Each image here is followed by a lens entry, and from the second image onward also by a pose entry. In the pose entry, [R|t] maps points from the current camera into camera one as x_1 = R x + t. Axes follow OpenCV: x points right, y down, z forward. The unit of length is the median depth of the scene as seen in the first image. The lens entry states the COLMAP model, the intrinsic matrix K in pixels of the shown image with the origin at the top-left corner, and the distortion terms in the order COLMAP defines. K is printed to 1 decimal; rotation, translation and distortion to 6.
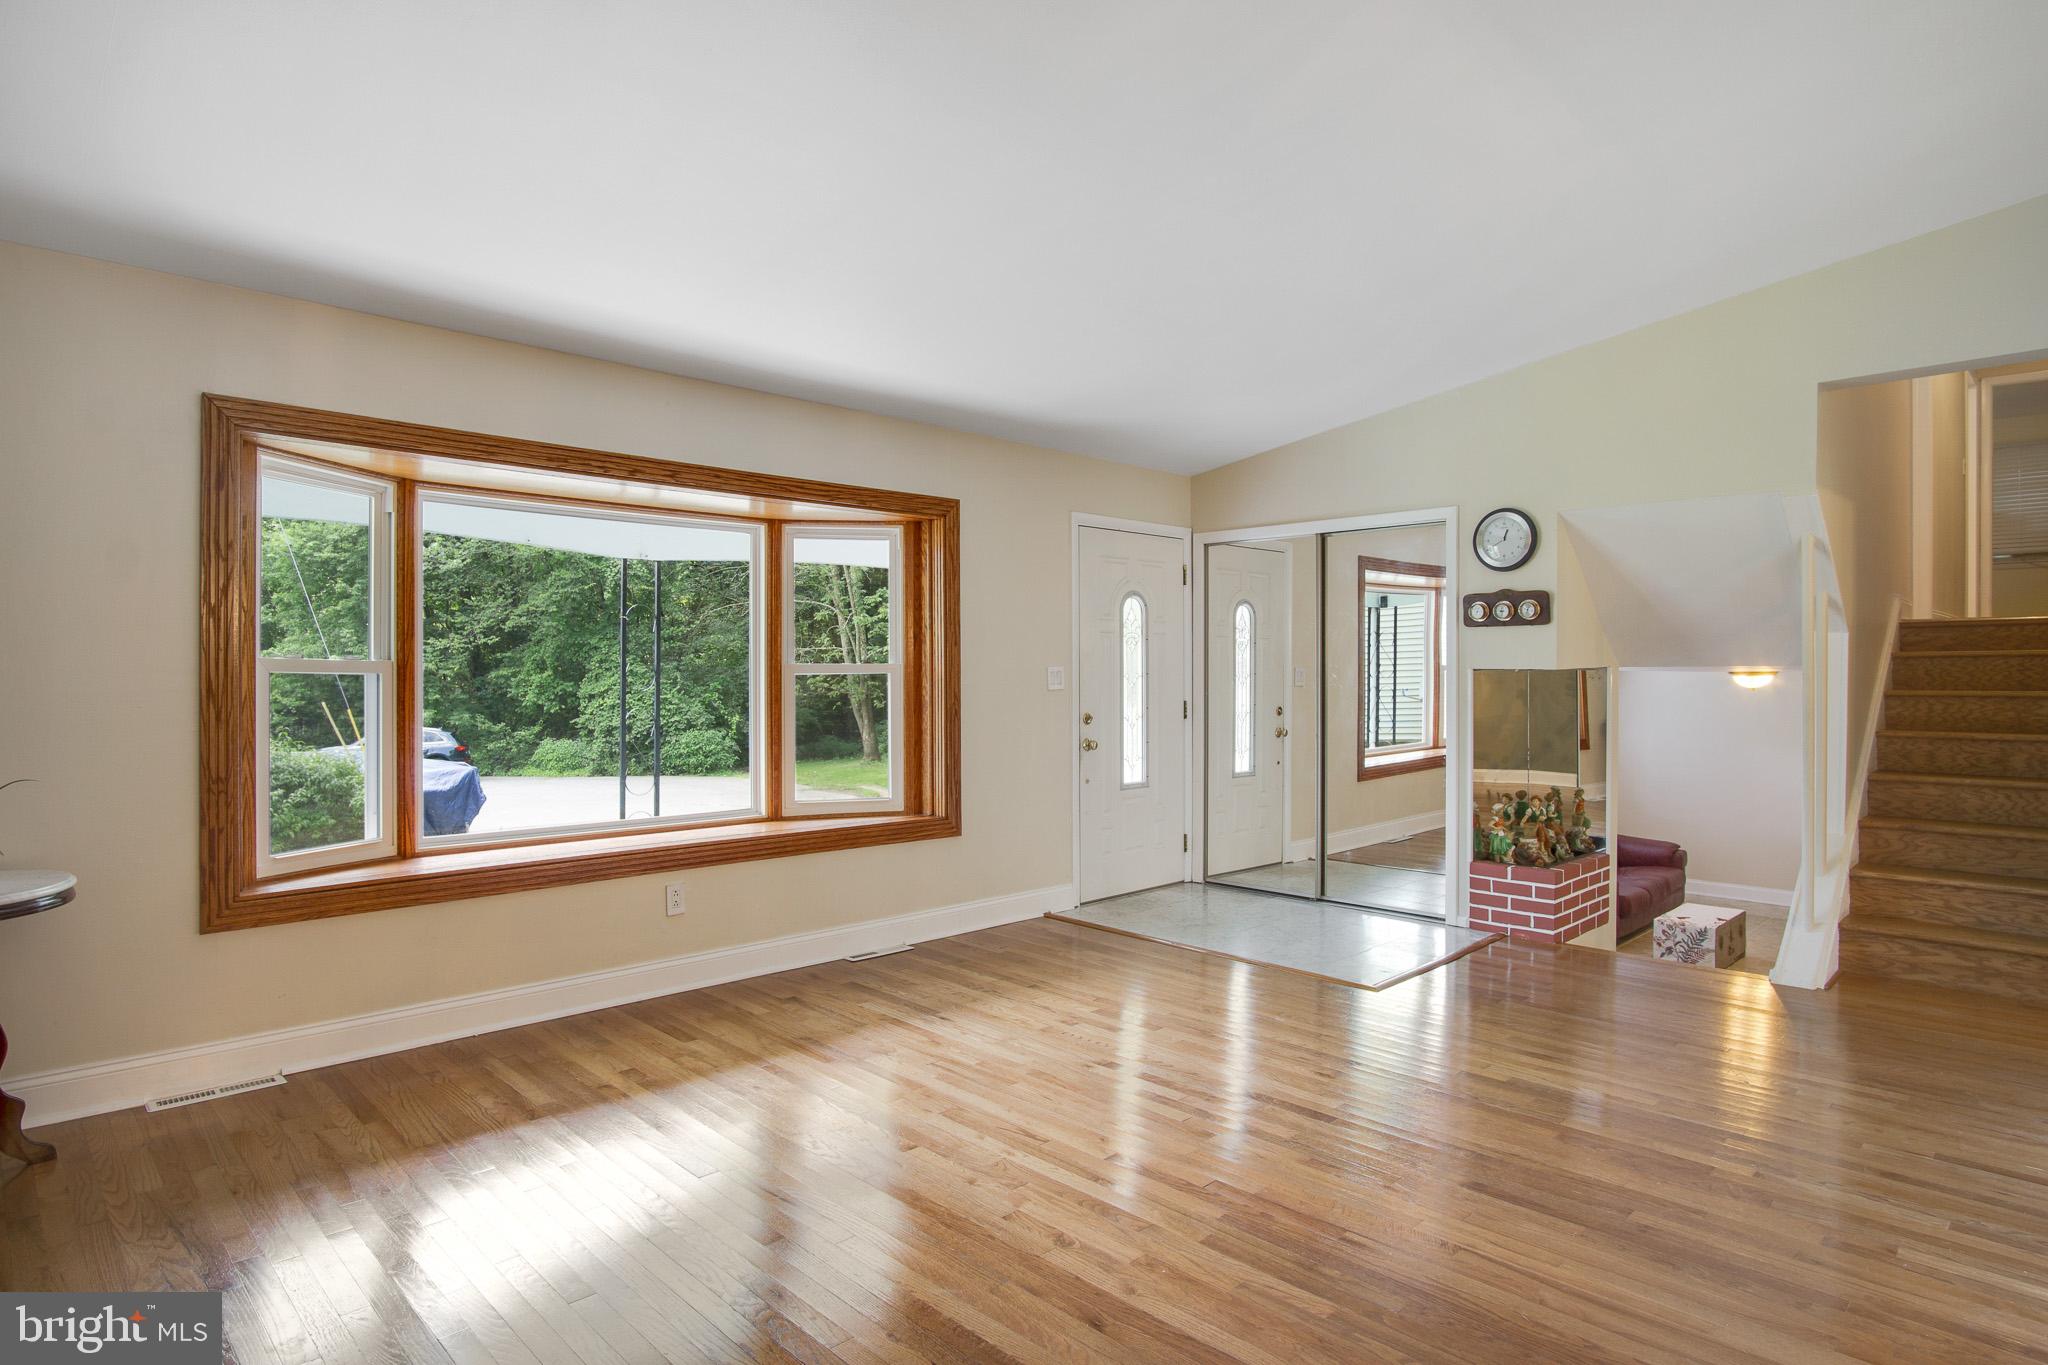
lens RADIAL K [[1120.2, 0, 1026.8], [0, 1120.2, 676.2], [0, 0, 1]] dist [-0.025901, 0.002702]
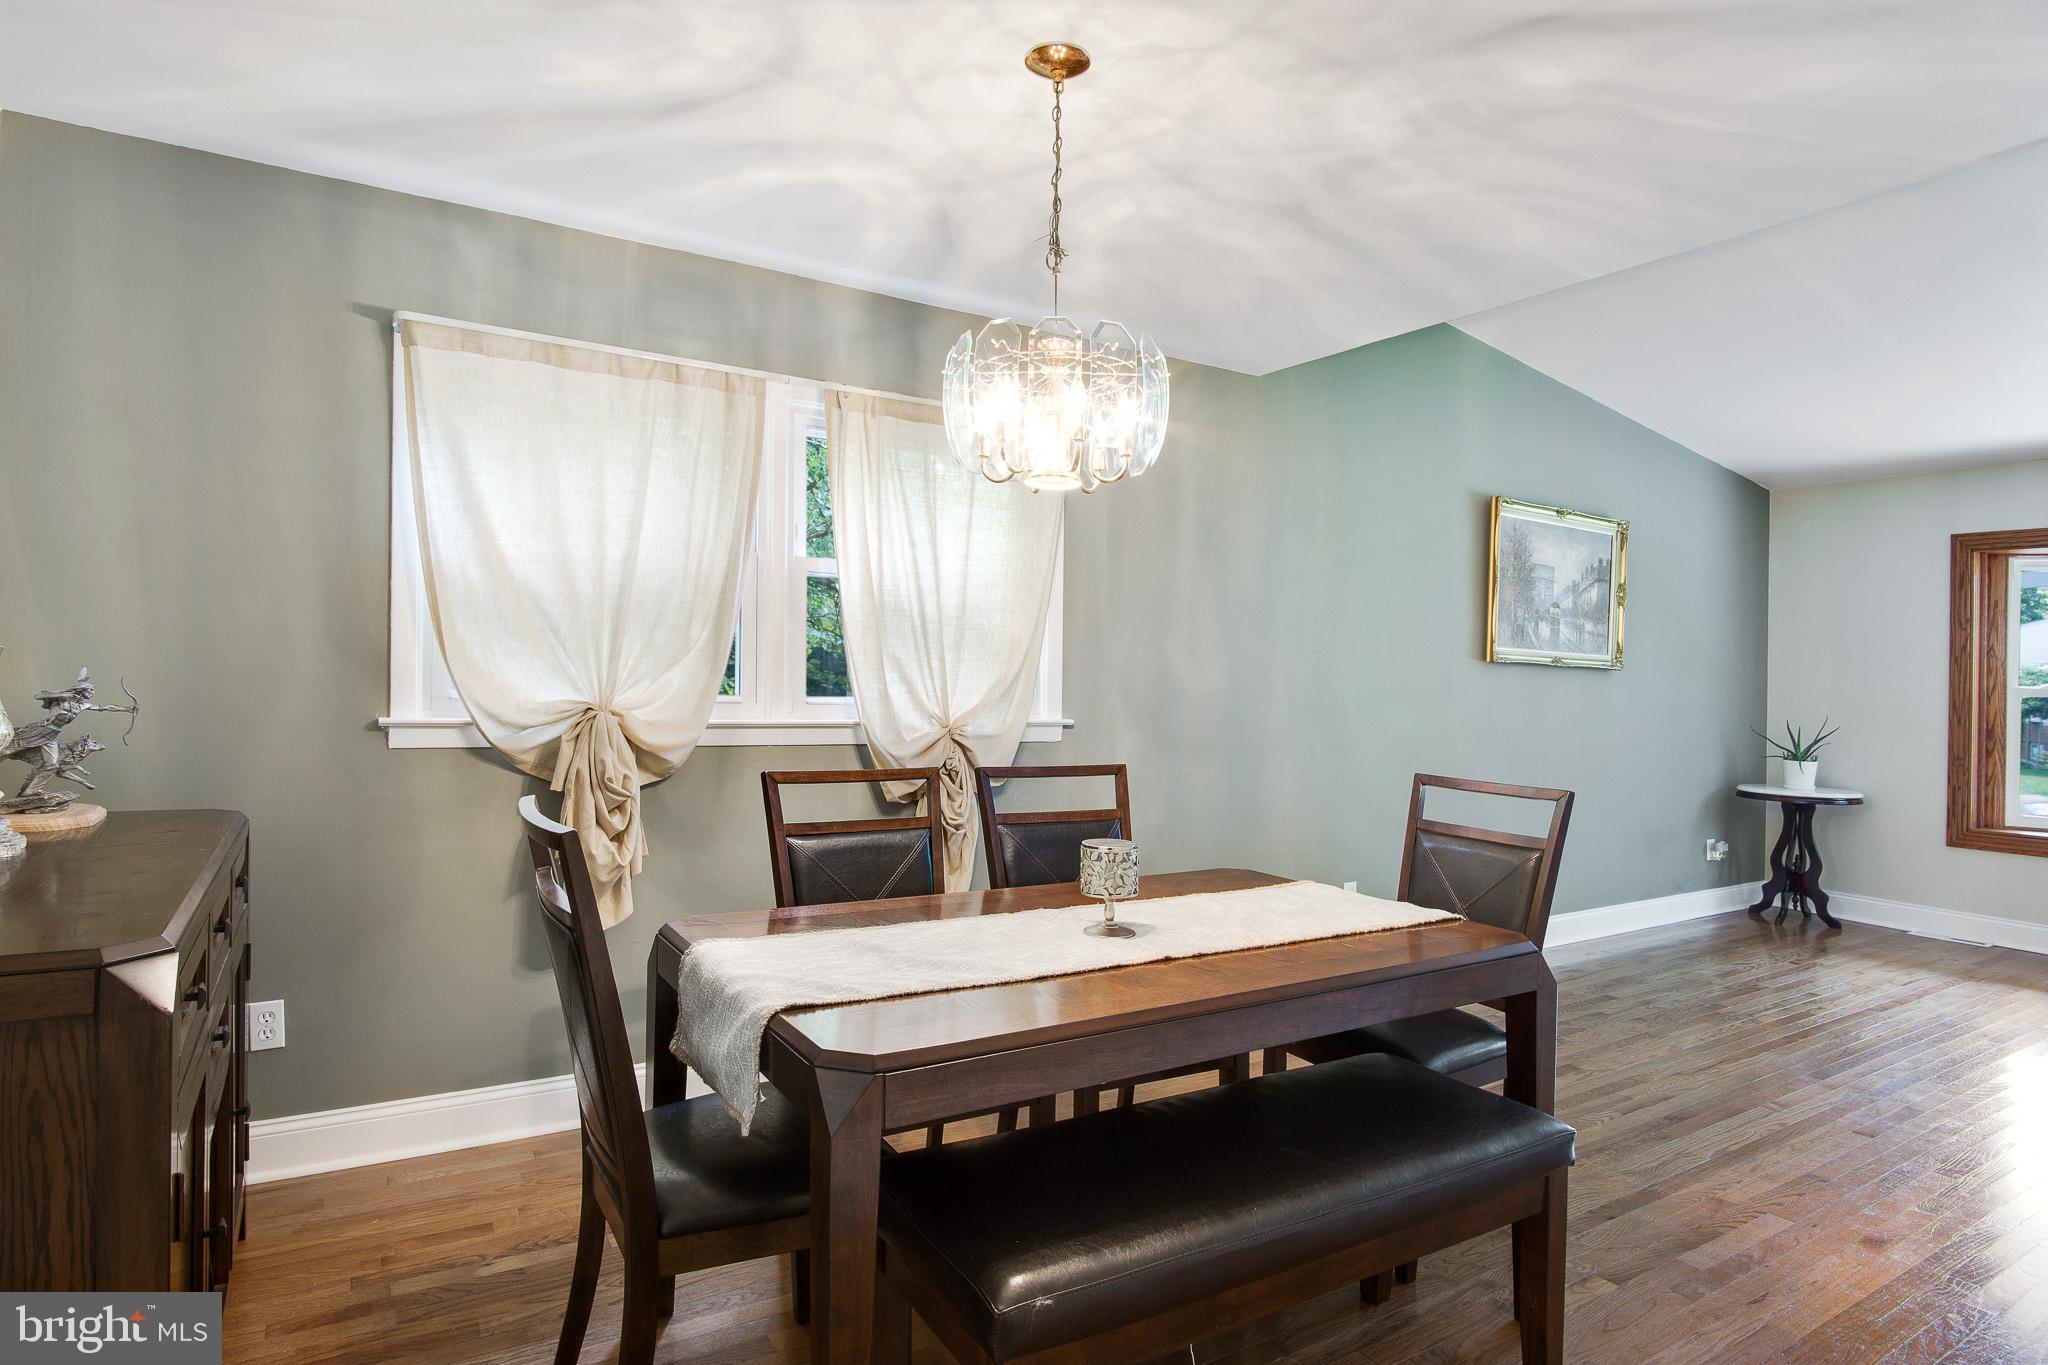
lens RADIAL K [[1120.2, 0, 1026.8], [0, 1120.2, 676.2], [0, 0, 1]] dist [-0.025901, 0.002702]
pose [[-0.228356, 0.003152, -0.973573, 0.961696], [-0.025100, 0.999643, 0.009124, -0.010710], [0.973254, 0.026520, -0.228195, -0.020814]]
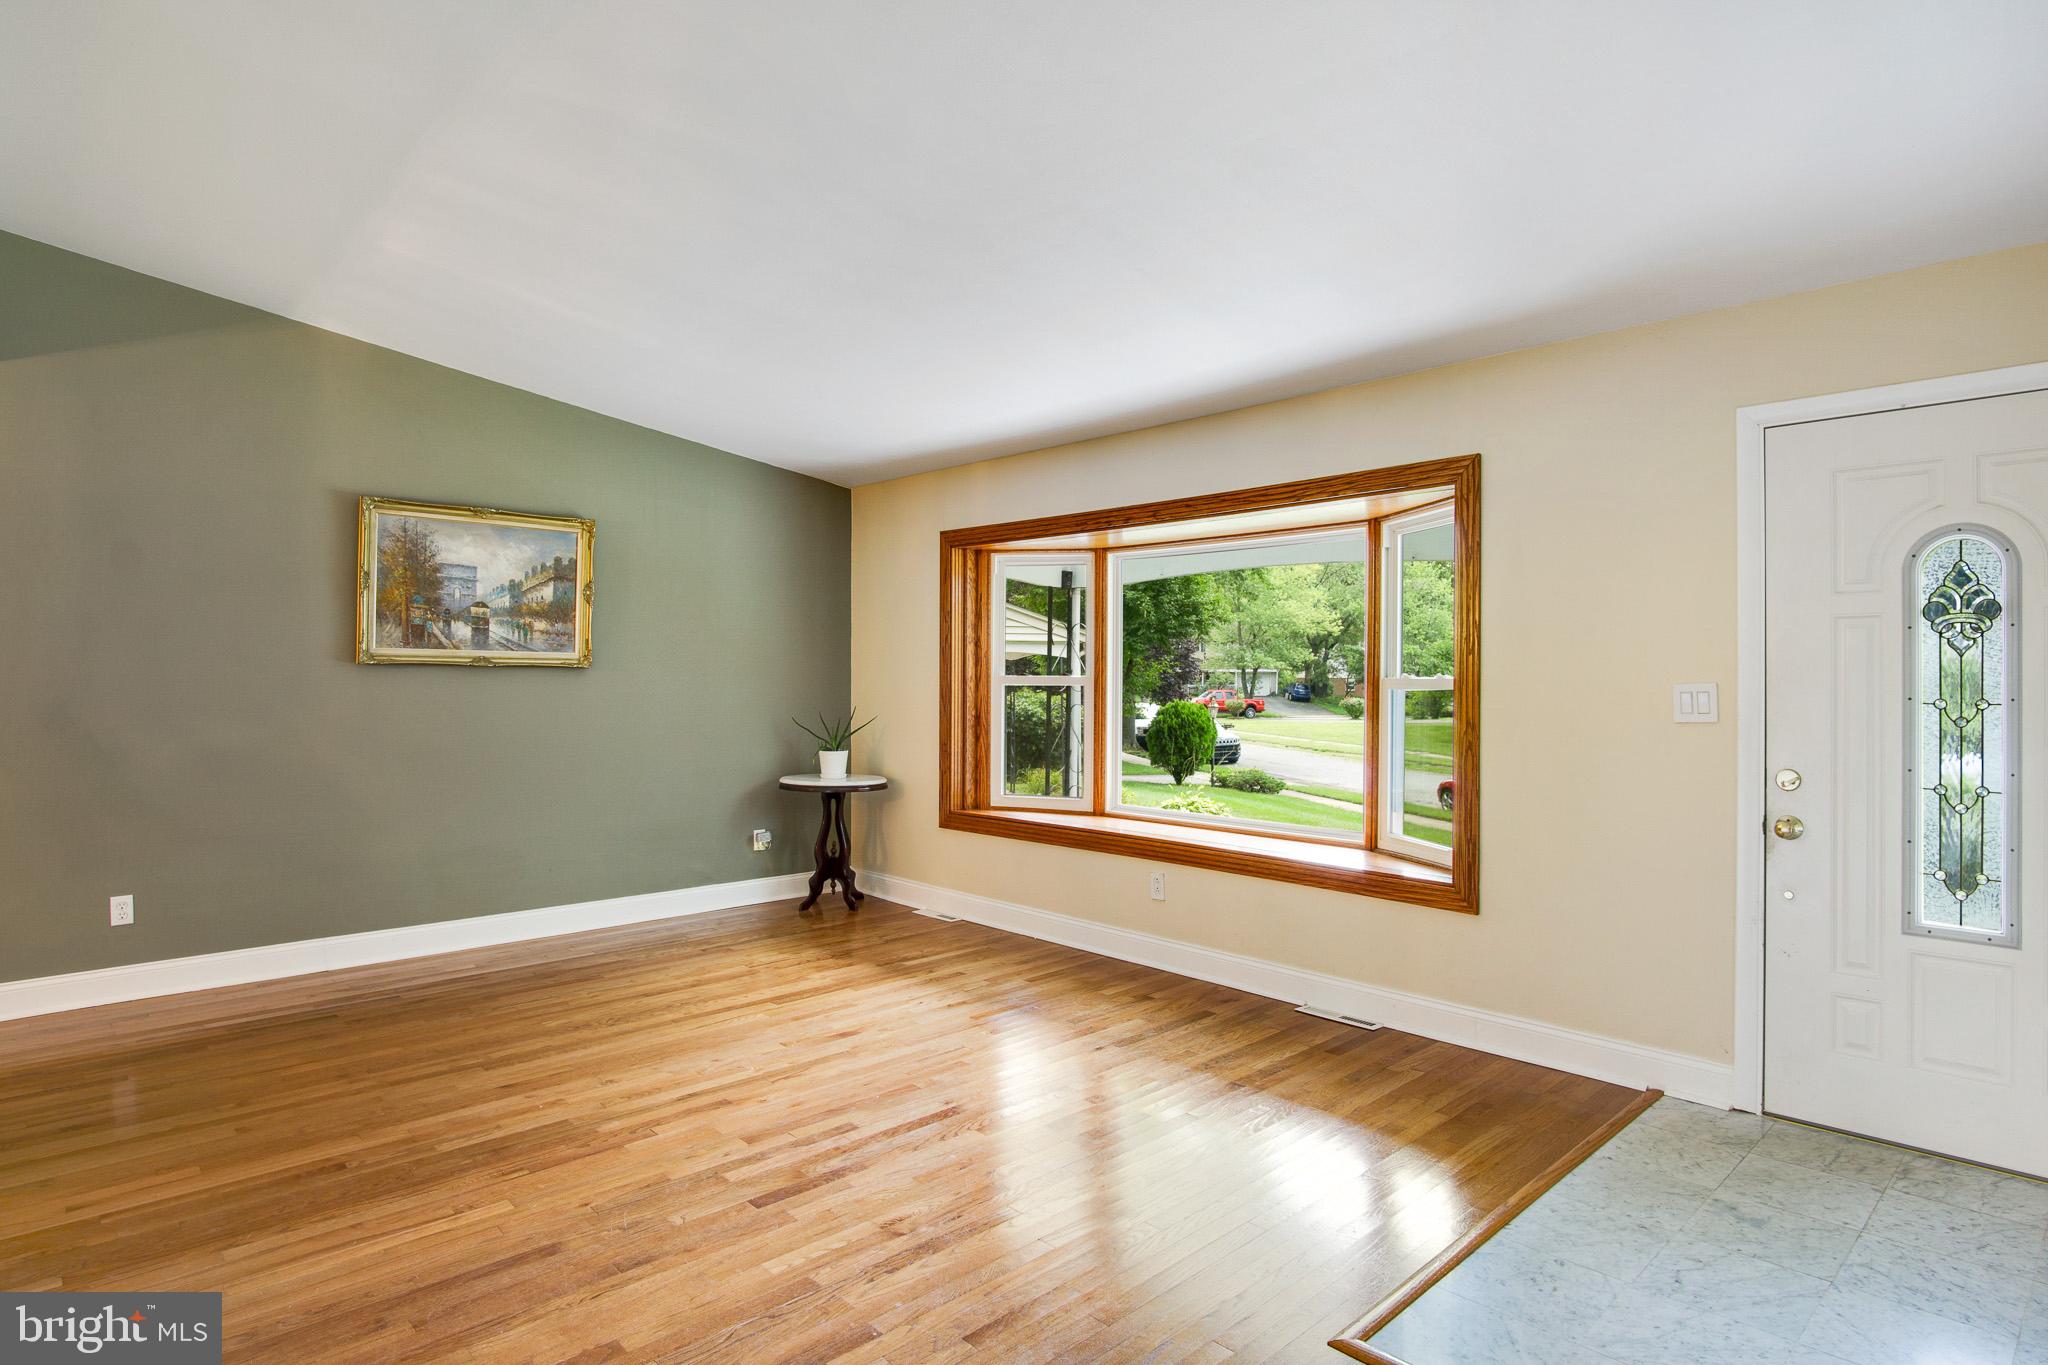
lens RADIAL K [[1120.2, 0, 1026.8], [0, 1120.2, 676.2], [0, 0, 1]] dist [-0.025901, 0.002702]
pose [[-0.032032, 0.004819, -0.999475, 0.838819], [-0.001730, 0.999987, 0.004877, -0.020776], [0.999485, 0.001885, -0.032023, 0.905563]]
